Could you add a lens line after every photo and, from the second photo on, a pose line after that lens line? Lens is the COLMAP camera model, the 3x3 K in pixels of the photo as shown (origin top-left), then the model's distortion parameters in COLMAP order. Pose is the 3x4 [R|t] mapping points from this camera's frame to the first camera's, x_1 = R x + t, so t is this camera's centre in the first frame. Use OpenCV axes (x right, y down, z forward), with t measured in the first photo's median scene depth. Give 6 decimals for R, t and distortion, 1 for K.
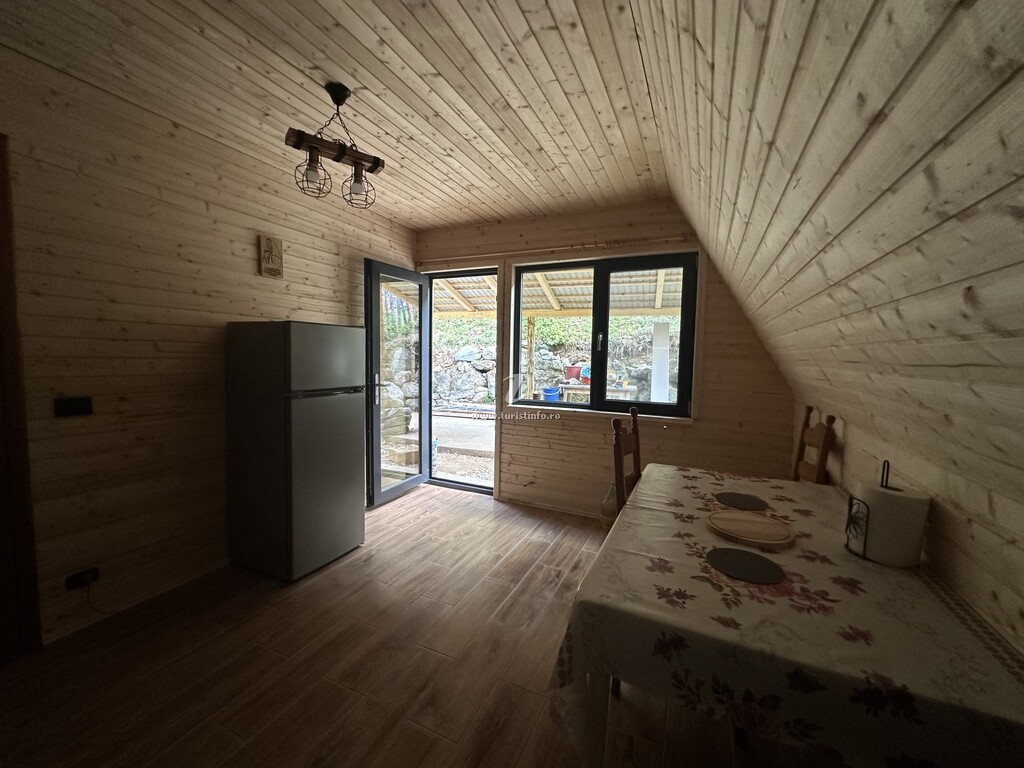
lens RADIAL K [[408.2, 0, 510.5], [0, 408.2, 382.0], [0, 0, 1]] dist [-0.002806, 0.000694]
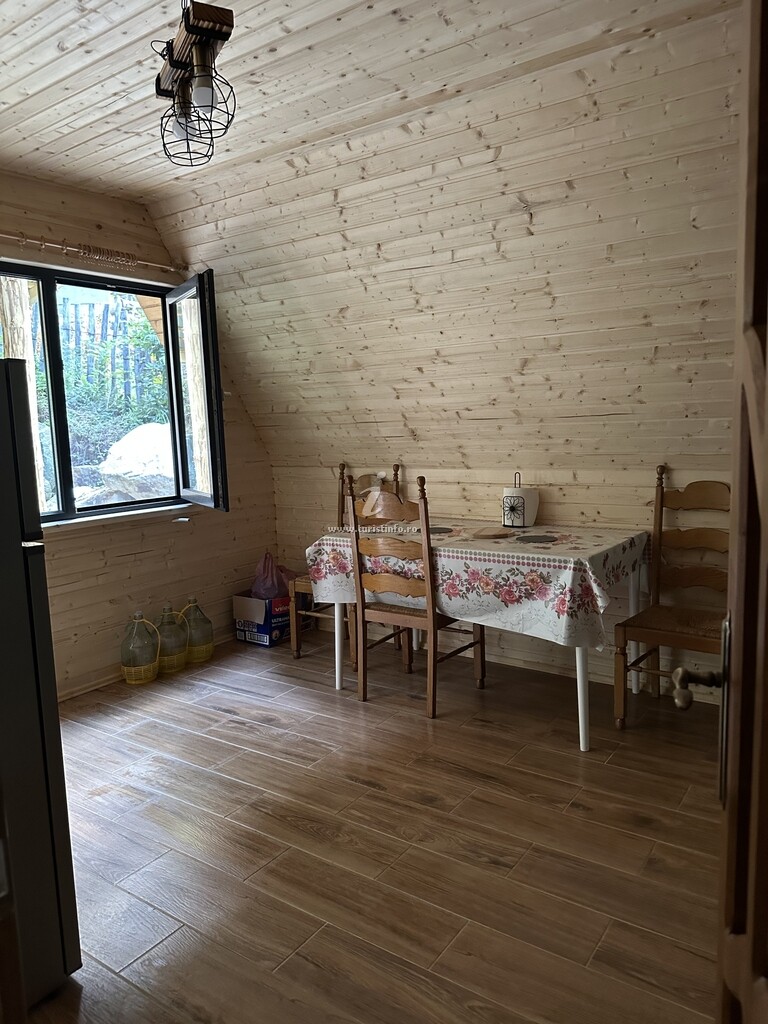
lens RADIAL K [[710.5, 0, 384.0], [0, 710.5, 512.0], [0, 0, 1]] dist [0.101224, -0.137828]
pose [[0.163906, -0.149835, 0.975030, -1.023628], [0.097245, 0.986038, 0.135179, -0.056440], [-0.981671, 0.072661, 0.176188, 0.462975]]
